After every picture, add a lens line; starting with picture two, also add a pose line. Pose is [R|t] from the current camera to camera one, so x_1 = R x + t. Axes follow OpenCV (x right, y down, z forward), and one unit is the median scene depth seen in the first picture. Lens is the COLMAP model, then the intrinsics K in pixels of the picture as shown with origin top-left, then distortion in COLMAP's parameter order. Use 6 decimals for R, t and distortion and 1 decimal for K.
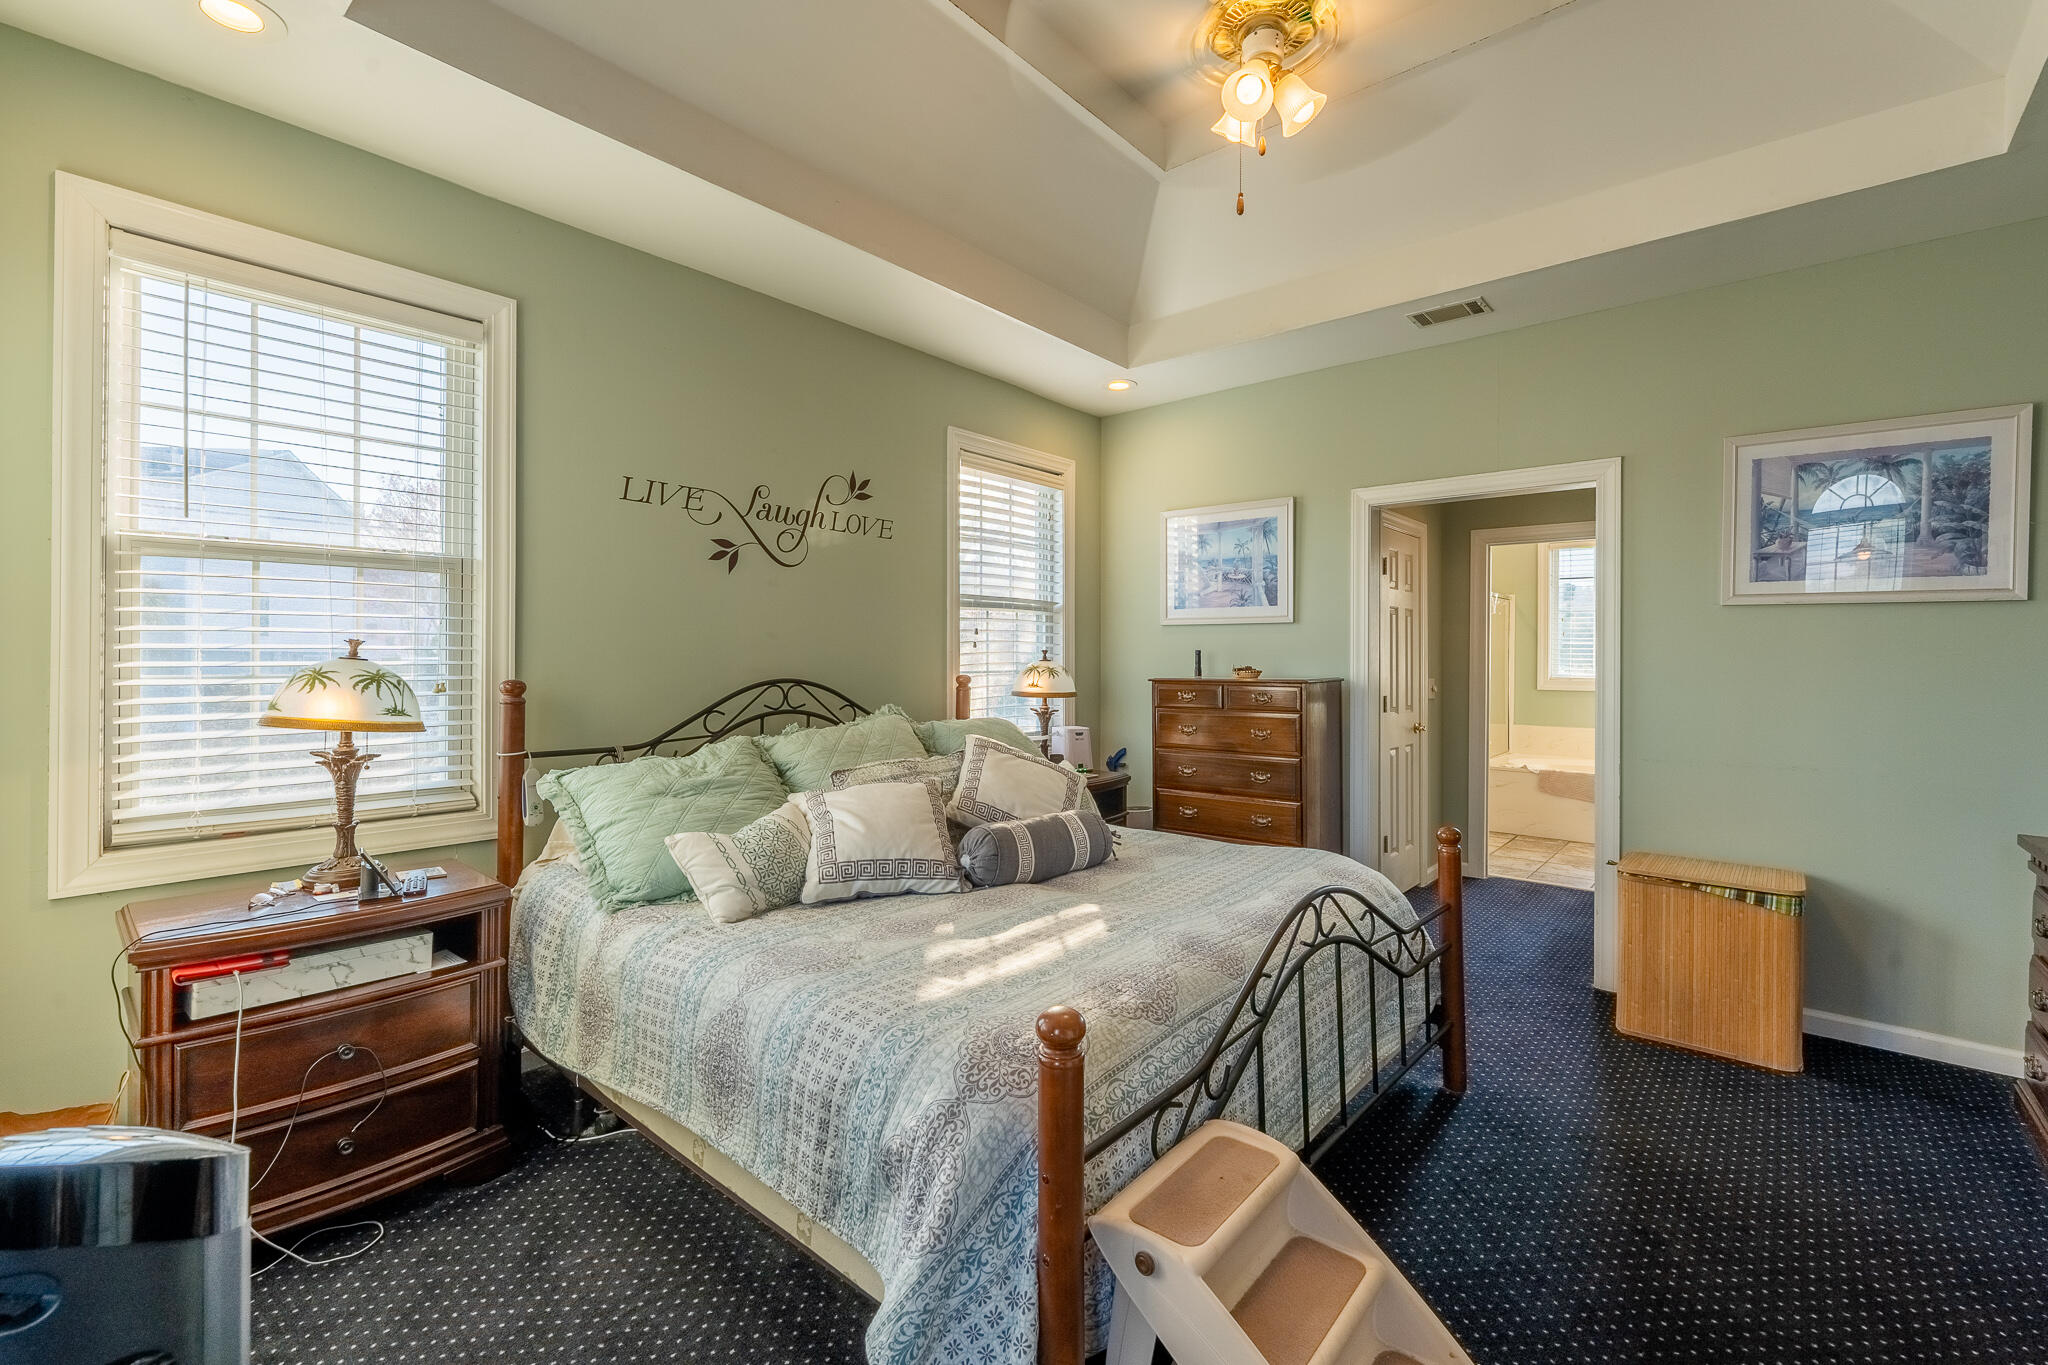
lens RADIAL K [[879.5, 0, 1025.5], [0, 879.5, 652.2], [0, 0, 1]] dist [-0.001725, -0.000325]
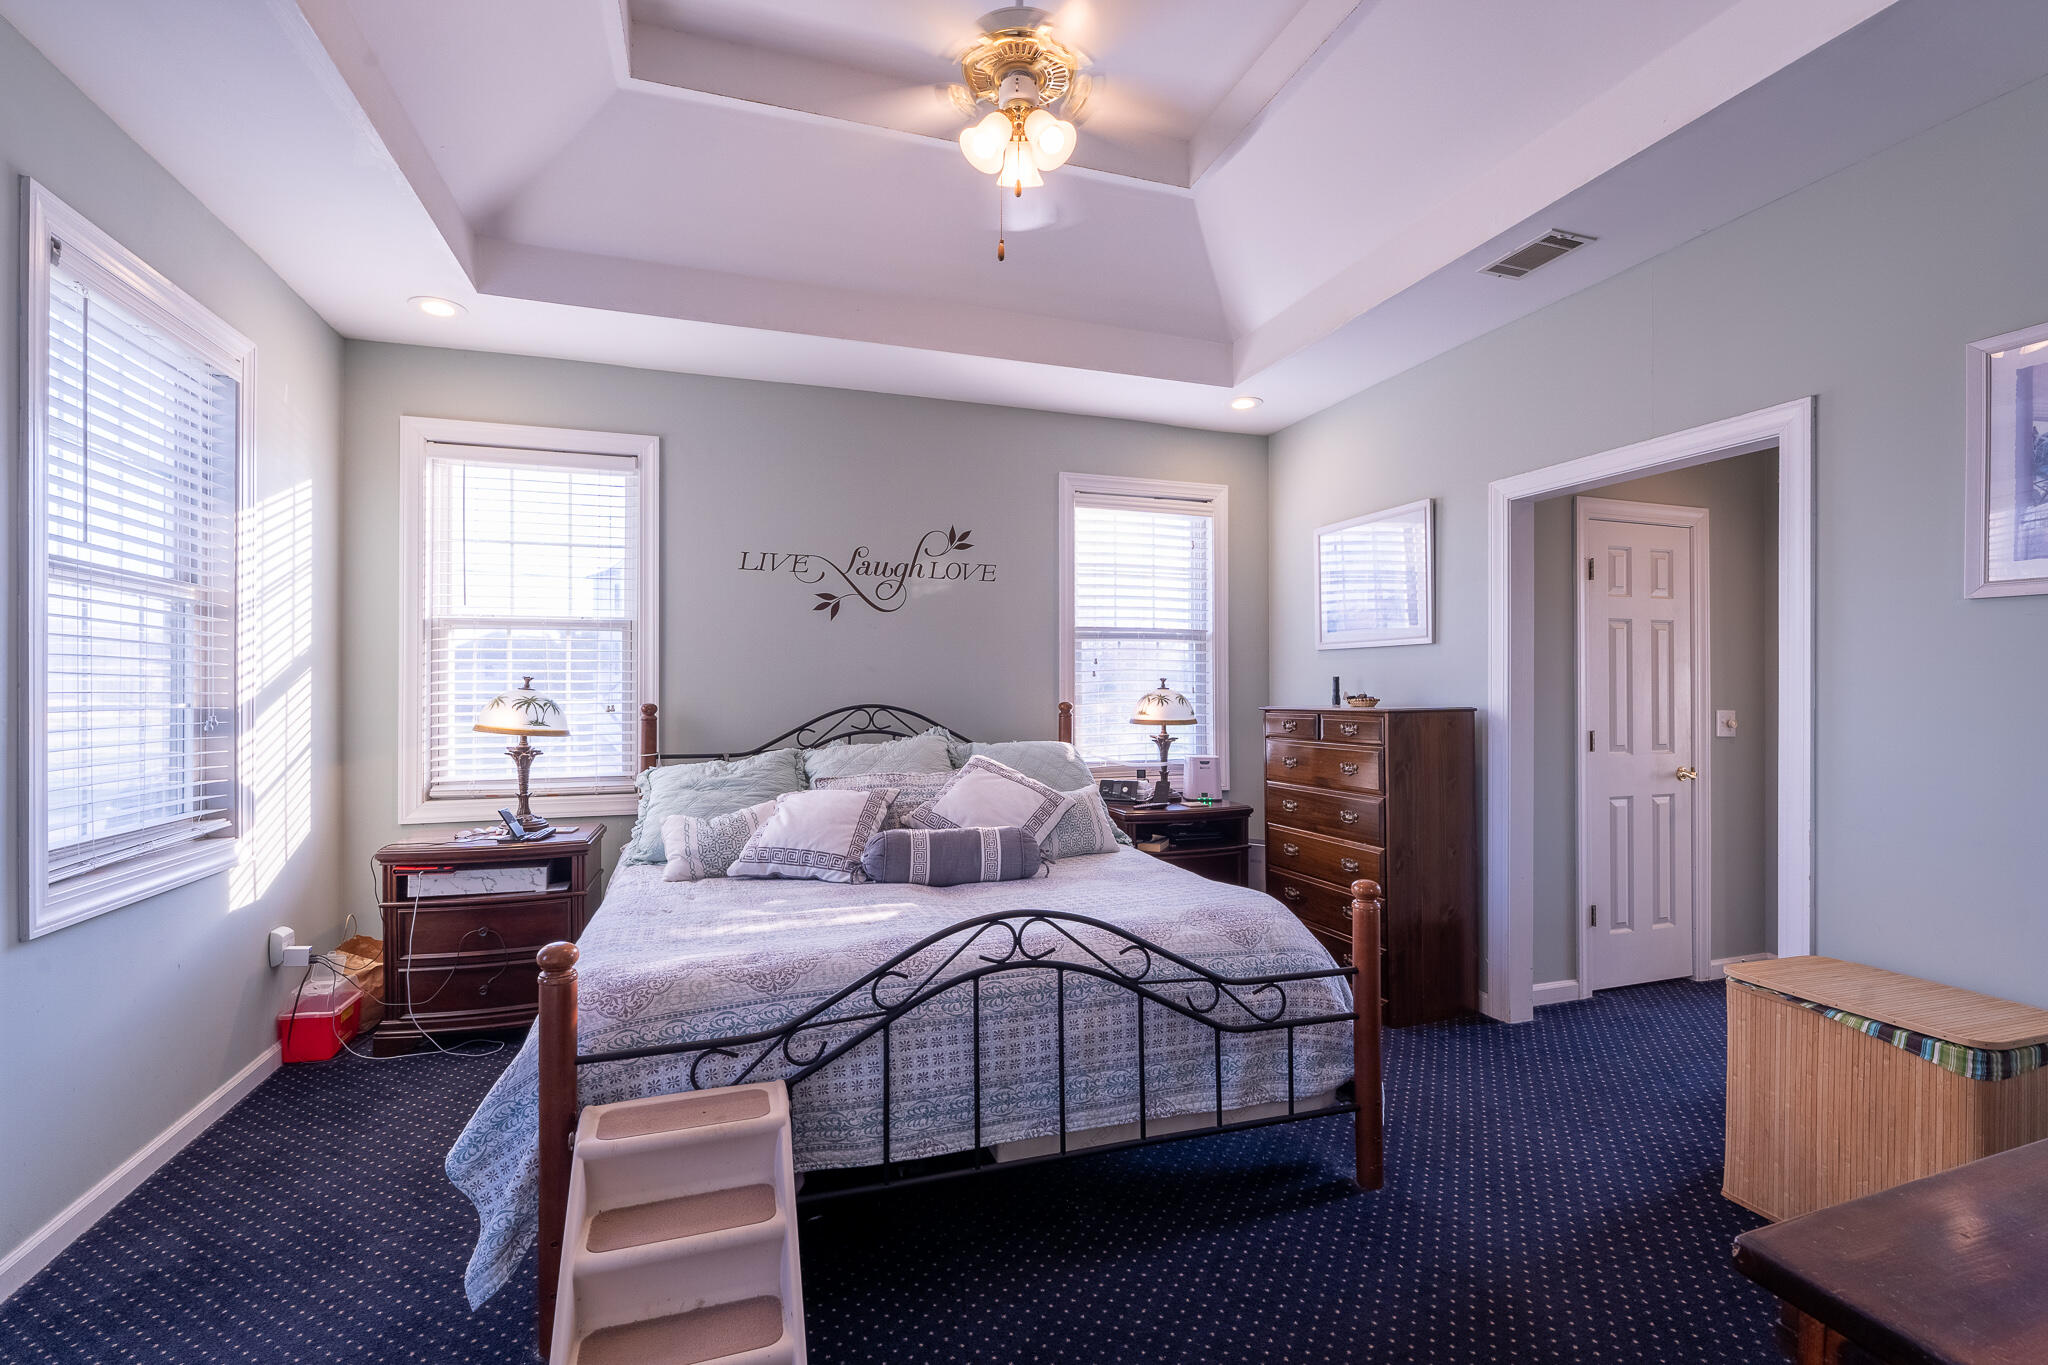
lens RADIAL K [[857.8, 0, 1024.0], [0, 857.8, 682.5], [0, 0, 1]] dist [-0.000082, 0.000074]
pose [[0.859422, -0.008199, -0.511201, 0.542518], [0.008232, 0.999964, -0.002198, 0.004483], [0.511201, -0.002320, 0.859458, 0.092449]]
